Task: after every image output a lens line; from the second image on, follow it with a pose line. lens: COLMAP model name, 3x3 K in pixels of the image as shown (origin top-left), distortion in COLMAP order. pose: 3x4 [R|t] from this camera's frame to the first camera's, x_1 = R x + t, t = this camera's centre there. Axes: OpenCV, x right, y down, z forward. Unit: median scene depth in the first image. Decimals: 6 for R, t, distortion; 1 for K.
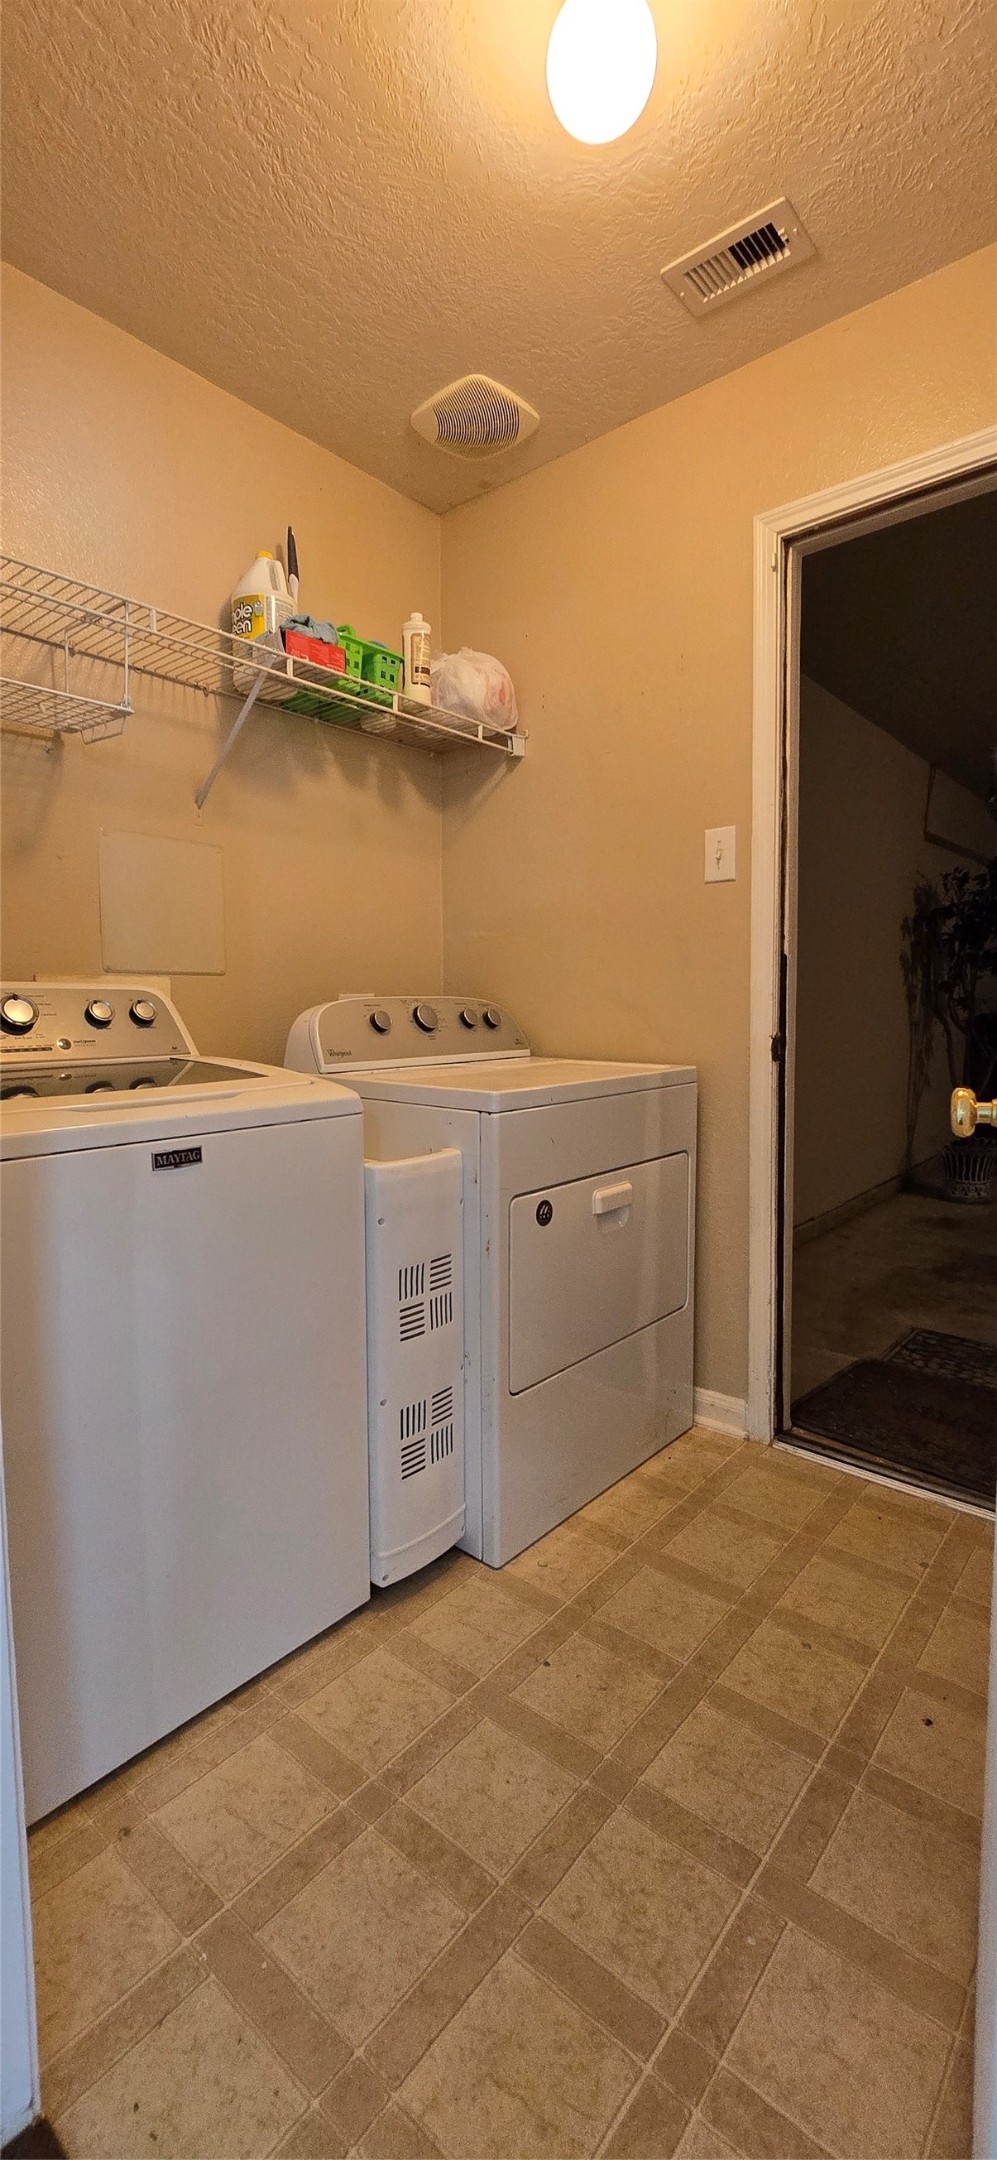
lens RADIAL K [[880.7, 0, 498.5], [0, 880.7, 1080.0], [0, 0, 1]] dist [-0.003706, -0.000003]
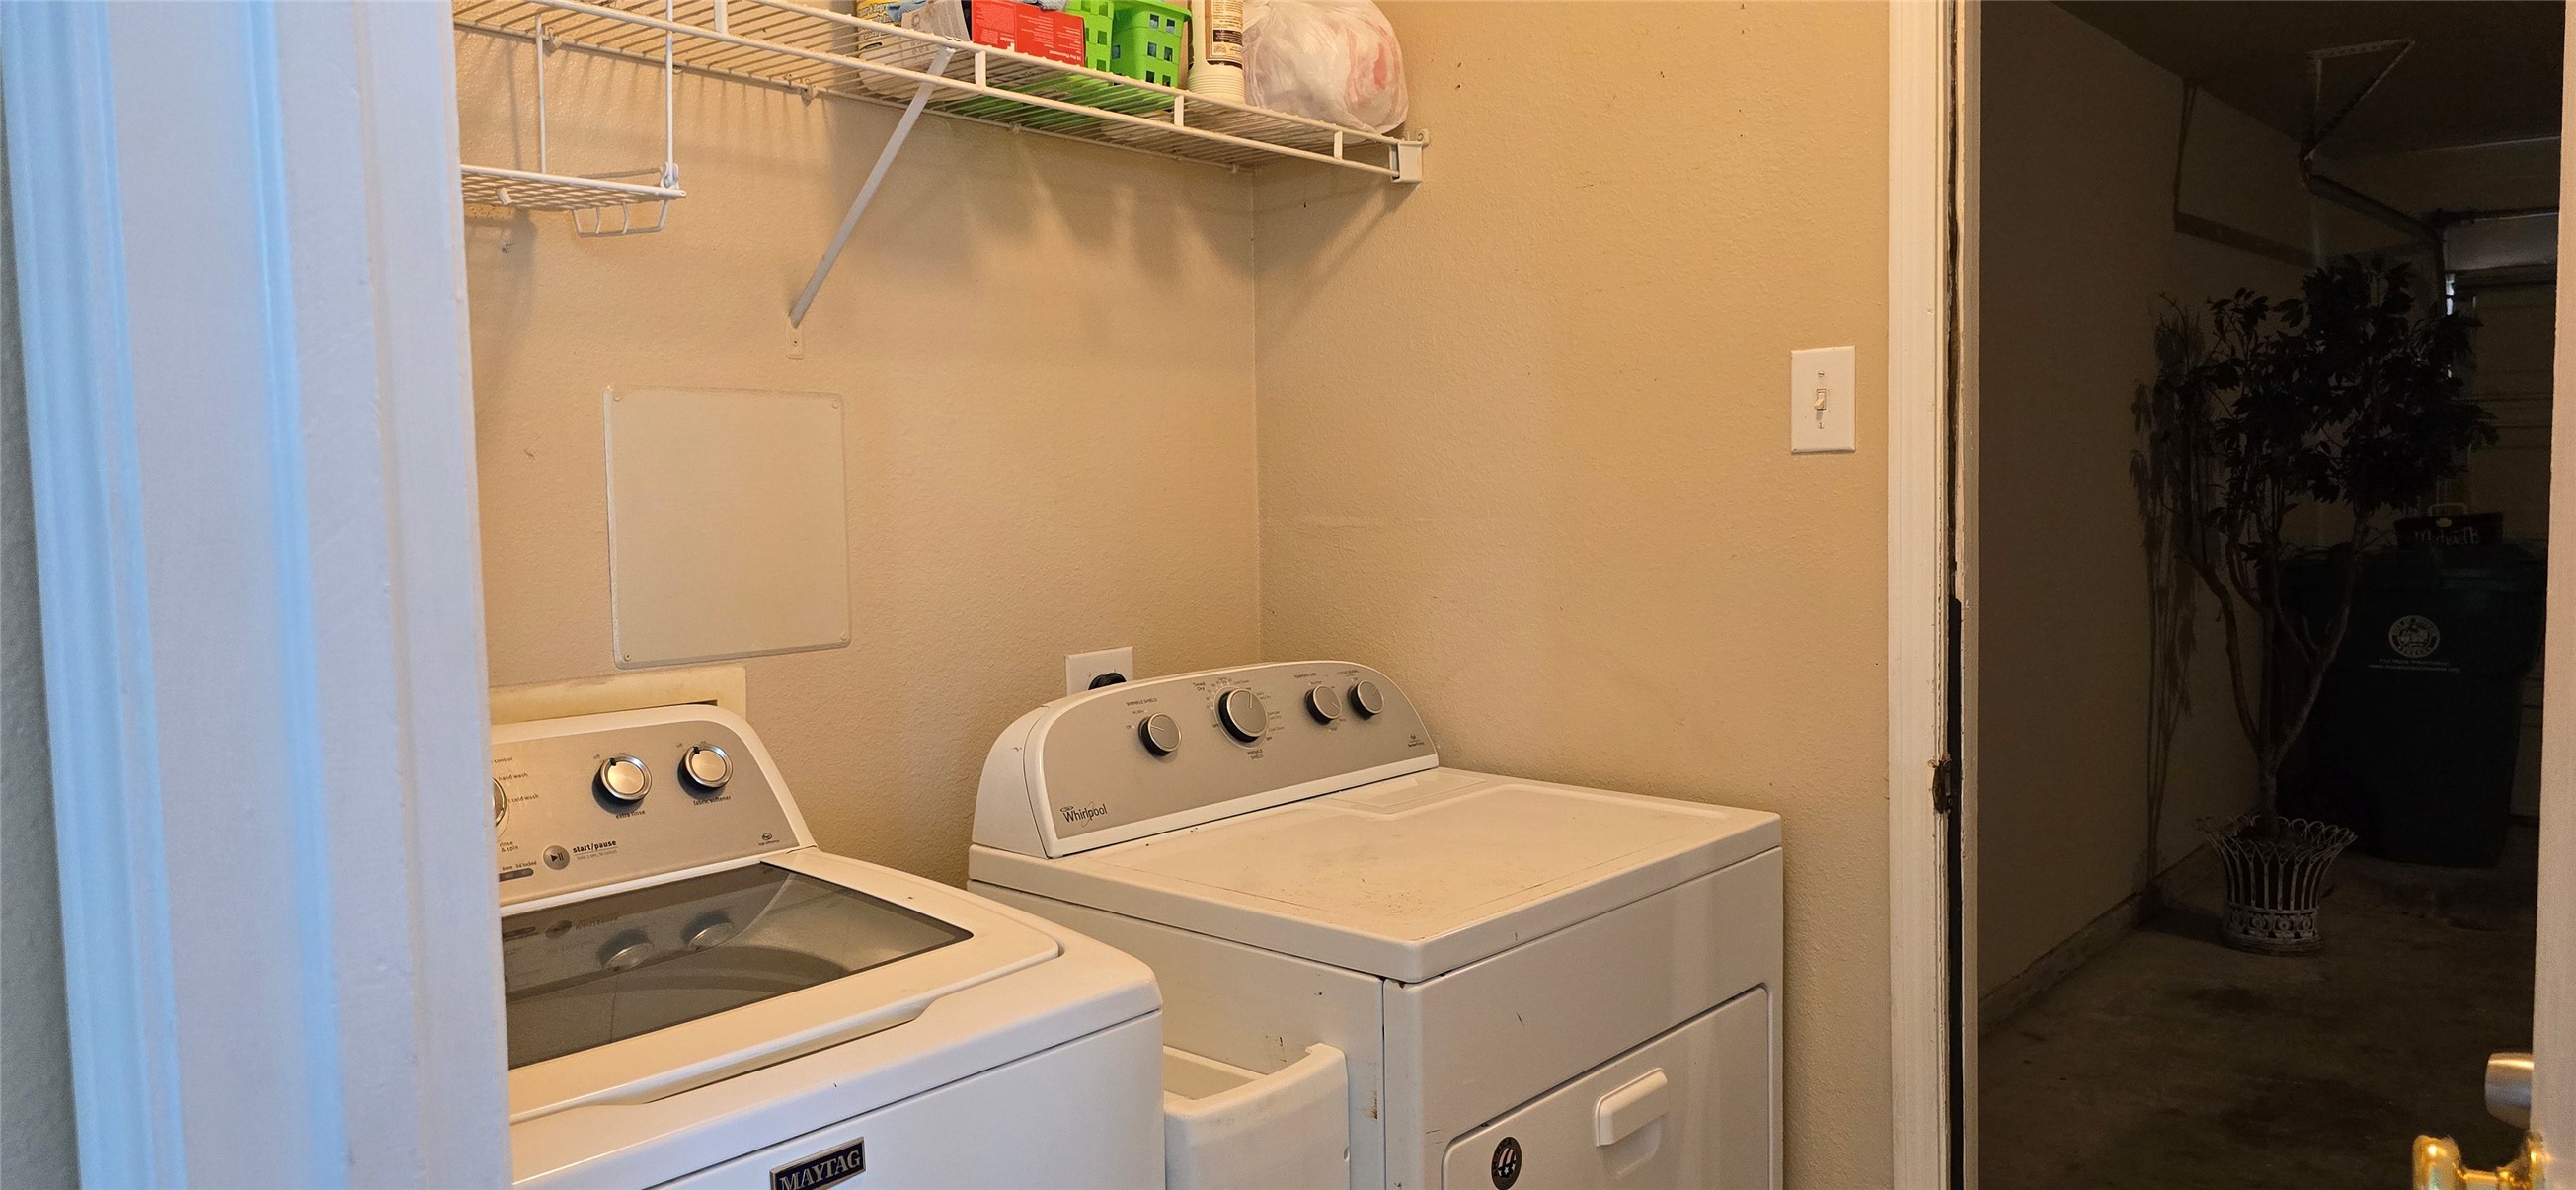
lens RADIAL K [[1713.7, 0, 1293.6], [0, 1713.7, 600.8], [0, 0, 1]] dist [0.071806, -0.095867]
pose [[0.999908, -0.013458, -0.001791, -0.051764], [0.013447, 0.999891, -0.006076, -0.135333], [0.001872, 0.006051, 0.999980, 0.005864]]
